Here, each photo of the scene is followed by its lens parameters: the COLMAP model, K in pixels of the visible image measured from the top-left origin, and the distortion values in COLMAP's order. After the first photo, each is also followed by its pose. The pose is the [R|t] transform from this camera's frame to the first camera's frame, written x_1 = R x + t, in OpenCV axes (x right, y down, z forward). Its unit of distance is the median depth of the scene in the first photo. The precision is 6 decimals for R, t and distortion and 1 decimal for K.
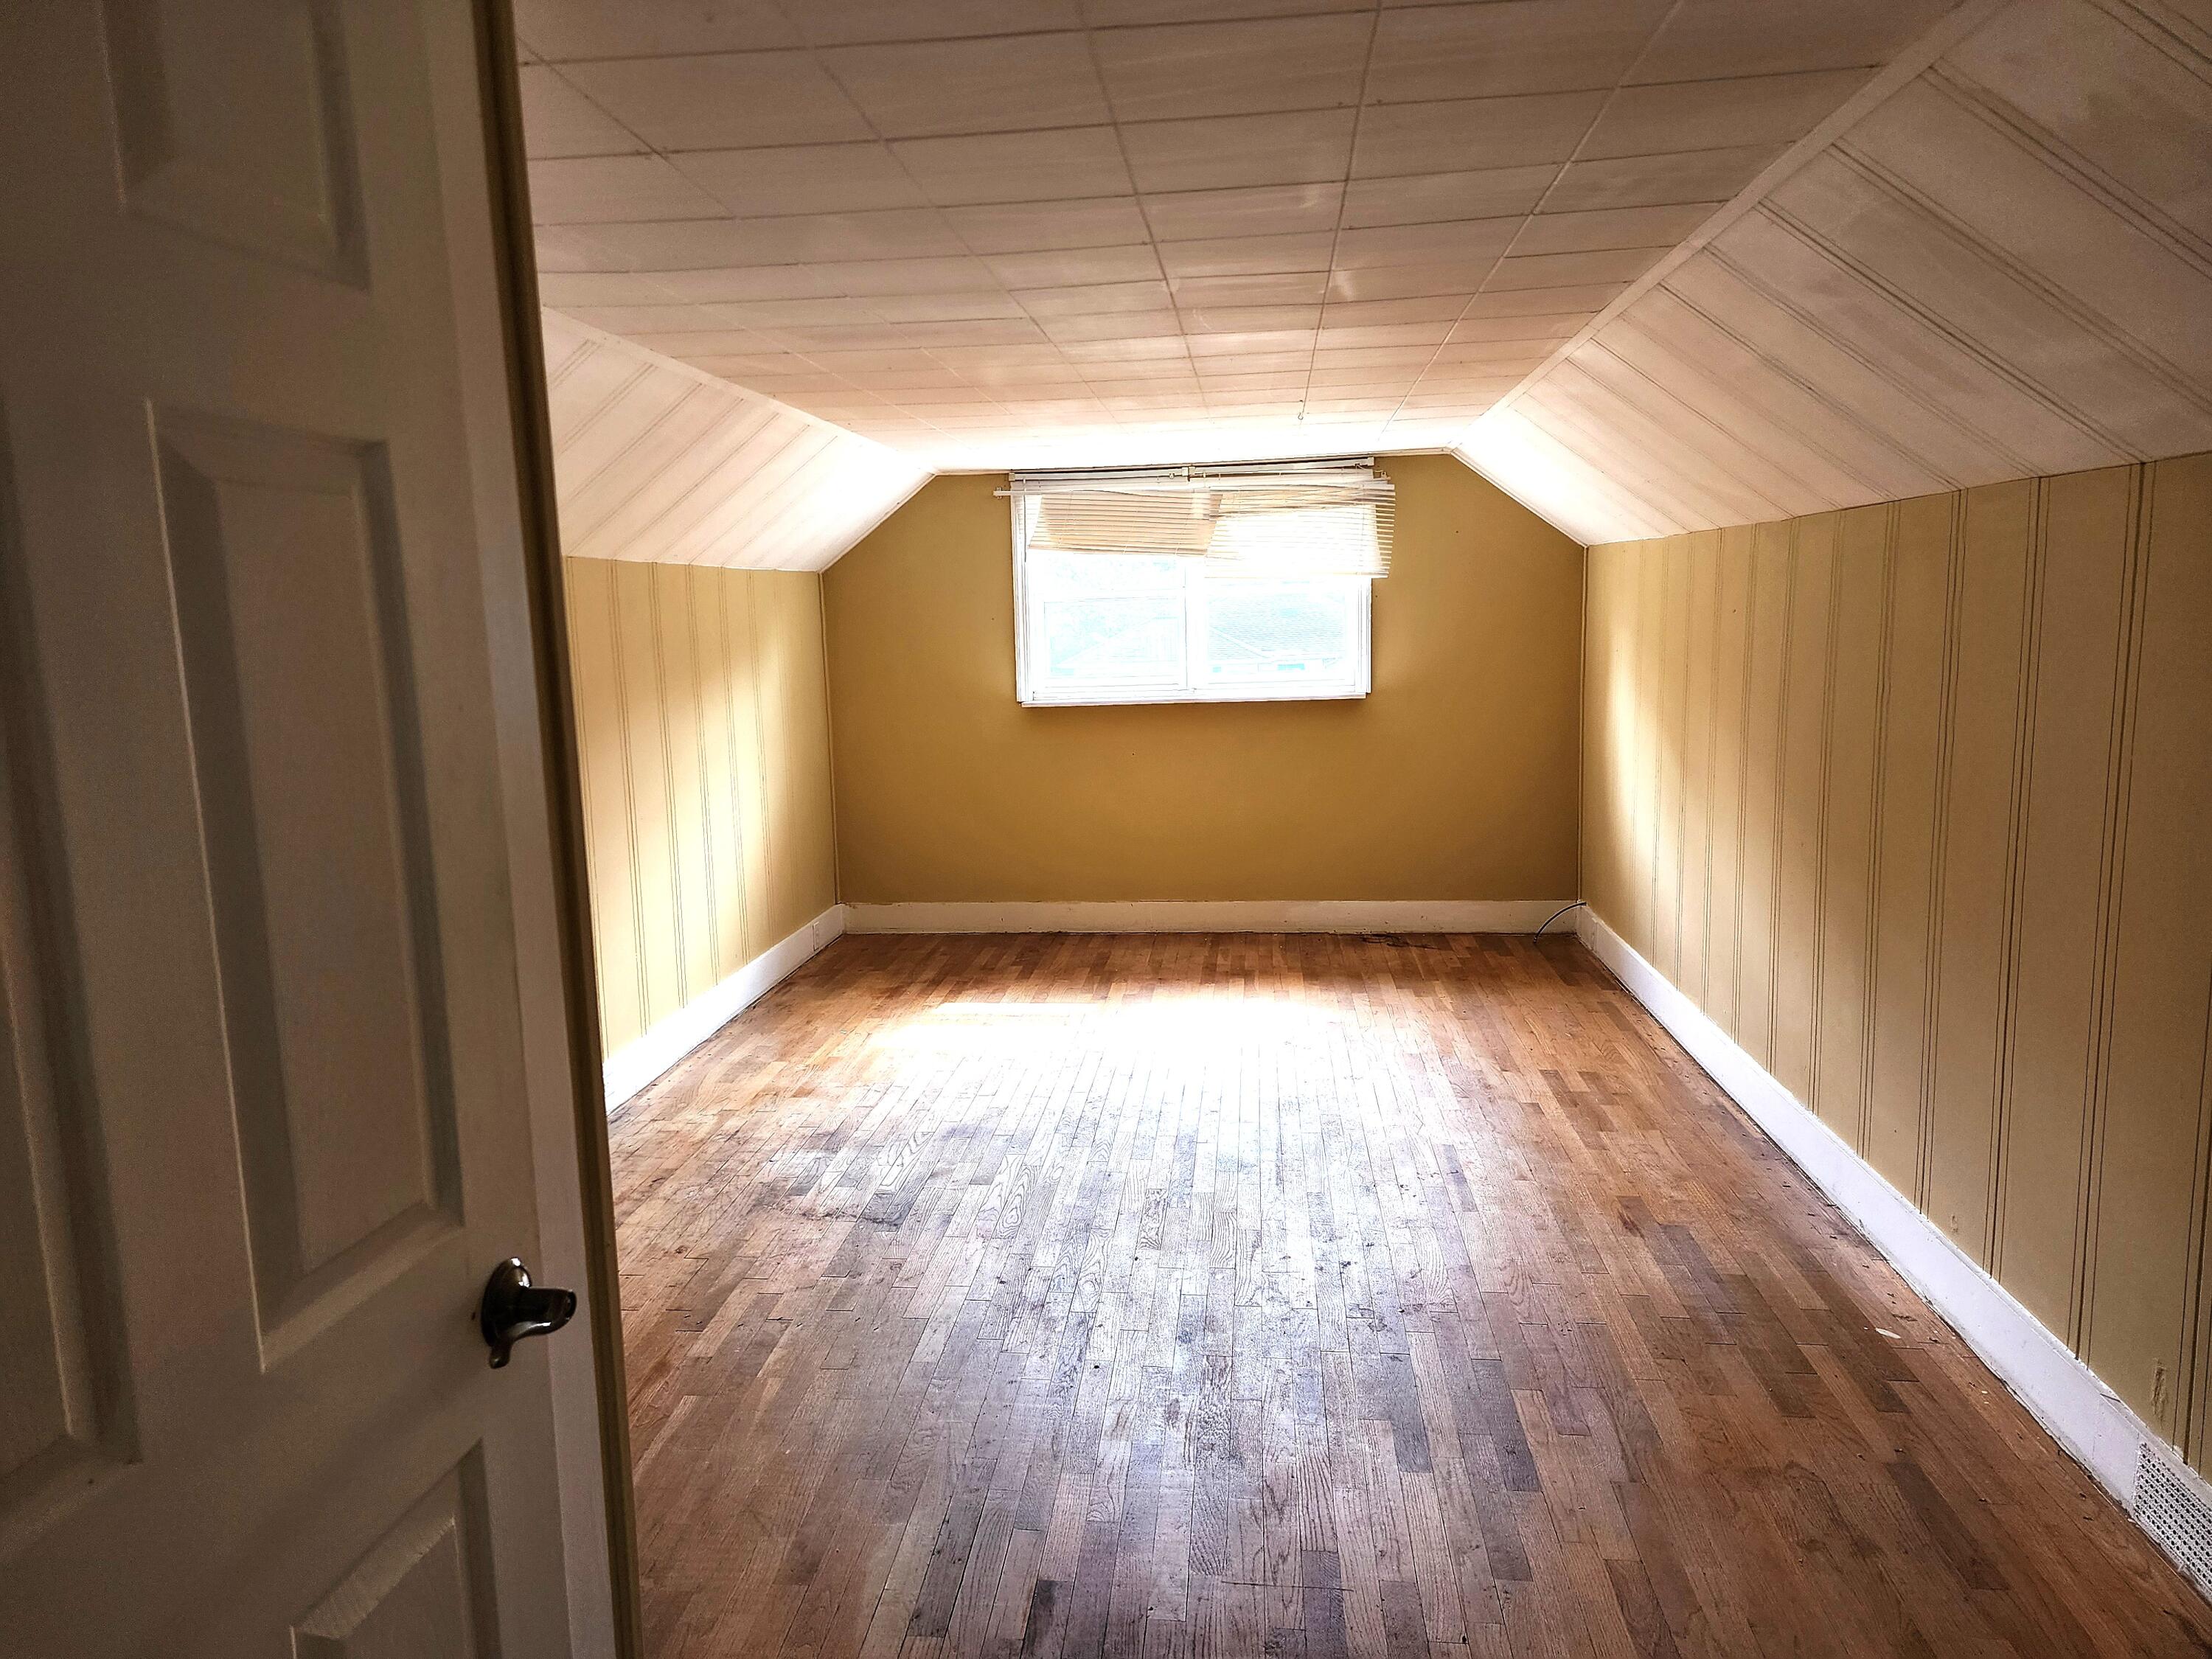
lens RADIAL K [[1488.7, 0, 1103.9], [0, 1488.7, 827.2], [0, 0, 1]] dist [0.037671, -0.005972]
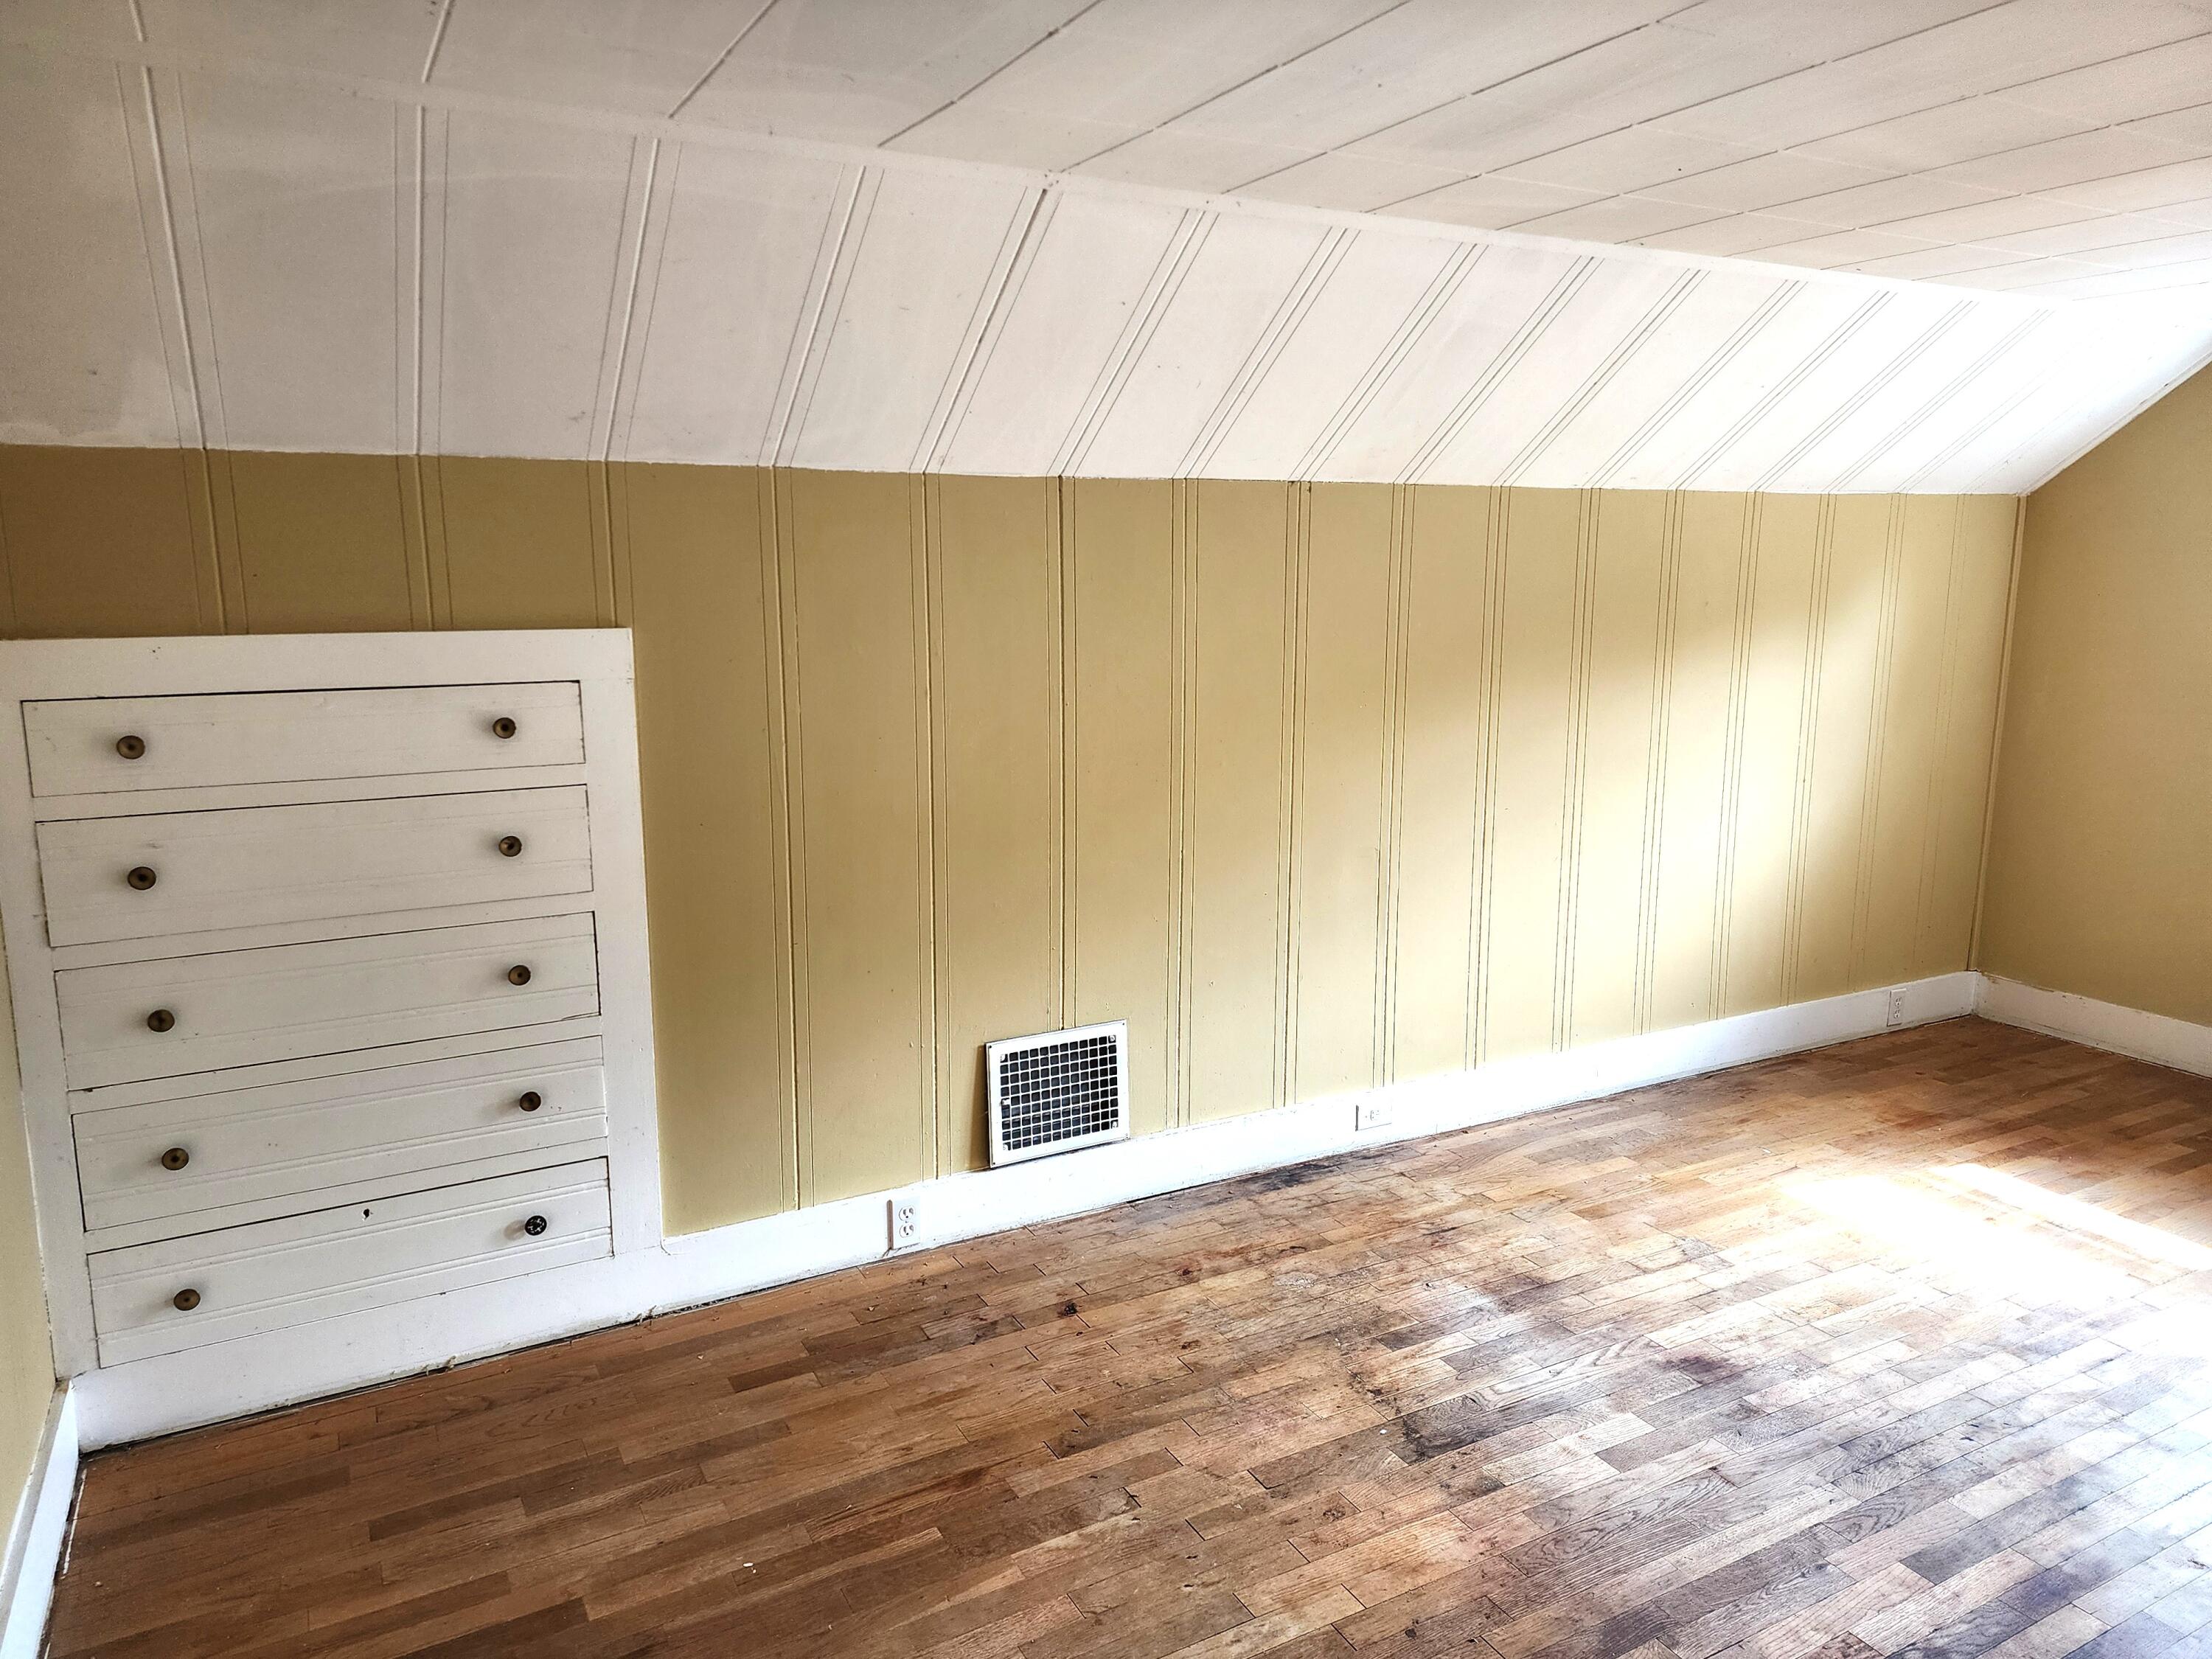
lens RADIAL K [[1488.7, 0, 1104.7], [0, 1488.7, 826.5], [0, 0, 1]] dist [0.037671, -0.005972]
pose [[0.566083, 0.177437, -0.805025, 0.224192], [-0.139522, 0.983094, 0.118575, -0.064037], [0.812455, 0.045195, 0.581269, 0.363536]]
